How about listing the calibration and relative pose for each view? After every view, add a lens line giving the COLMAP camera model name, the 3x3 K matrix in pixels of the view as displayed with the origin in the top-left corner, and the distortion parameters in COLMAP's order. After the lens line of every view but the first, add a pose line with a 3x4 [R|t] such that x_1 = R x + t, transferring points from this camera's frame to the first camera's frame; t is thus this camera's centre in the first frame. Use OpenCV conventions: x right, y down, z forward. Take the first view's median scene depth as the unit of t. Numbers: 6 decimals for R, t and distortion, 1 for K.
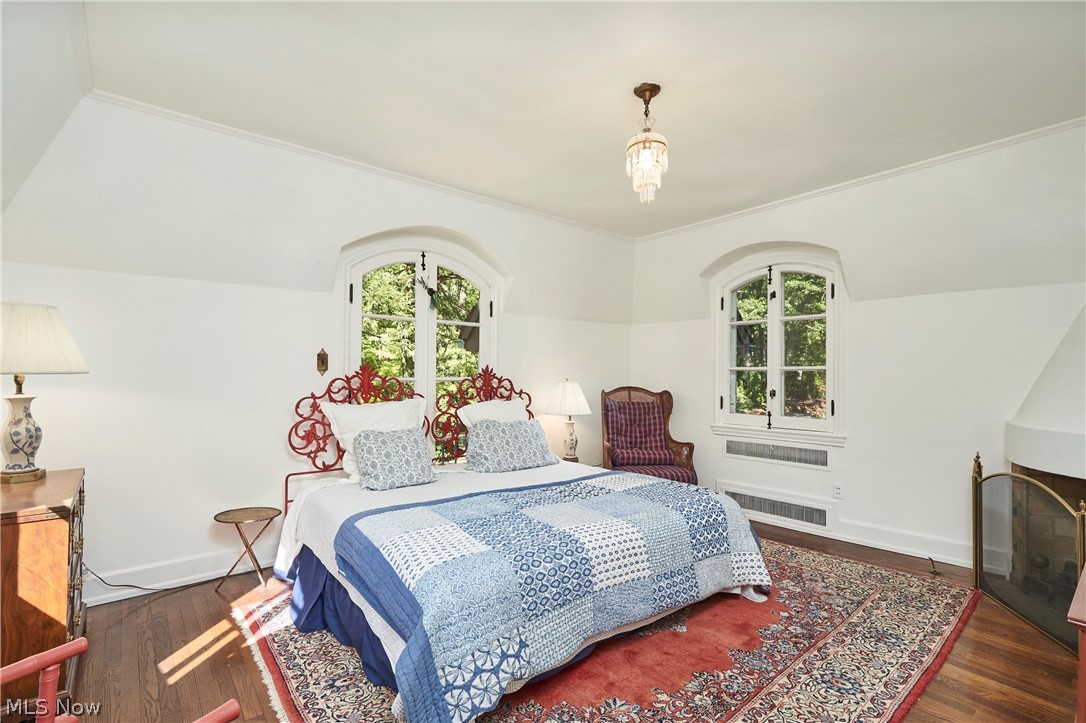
lens RADIAL K [[493.5, 0, 547.2], [0, 493.5, 362.1], [0, 0, 1]] dist [0.003275, 0.000488]
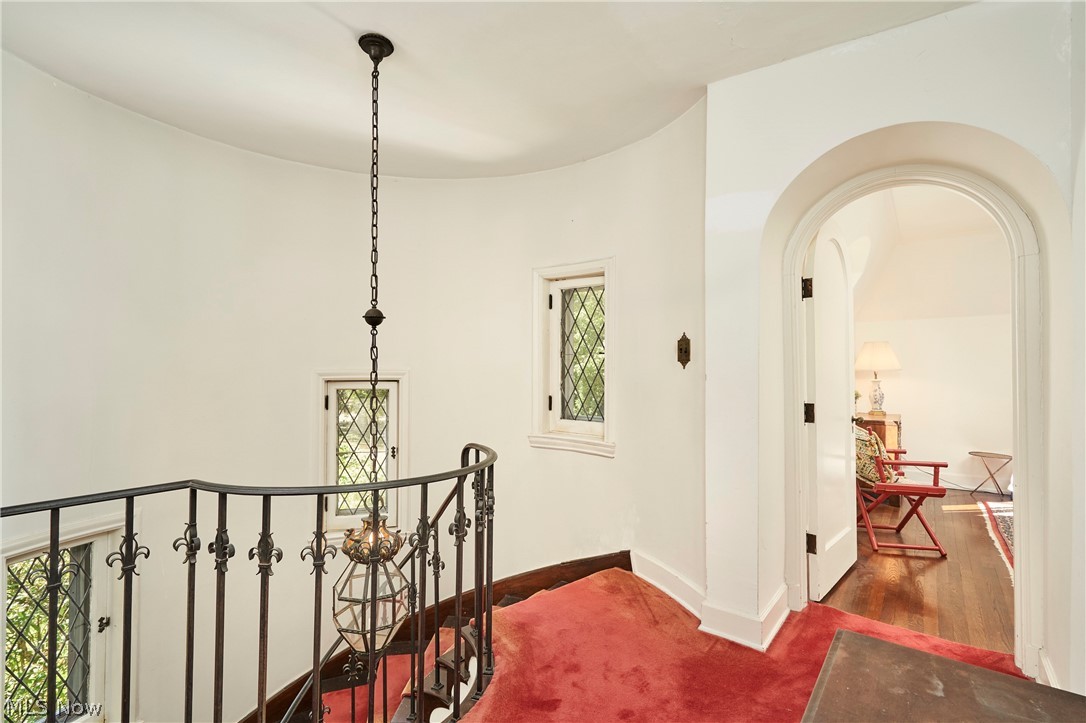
lens RADIAL K [[493.5, 0, 545.8], [0, 493.5, 358.5], [0, 0, 1]] dist [0.003275, 0.000488]
pose [[0.233872, -0.013585, -0.972172, 0.941170], [0.012208, 0.999865, -0.011035, -0.032494], [0.972191, -0.009287, 0.234007, -1.169008]]
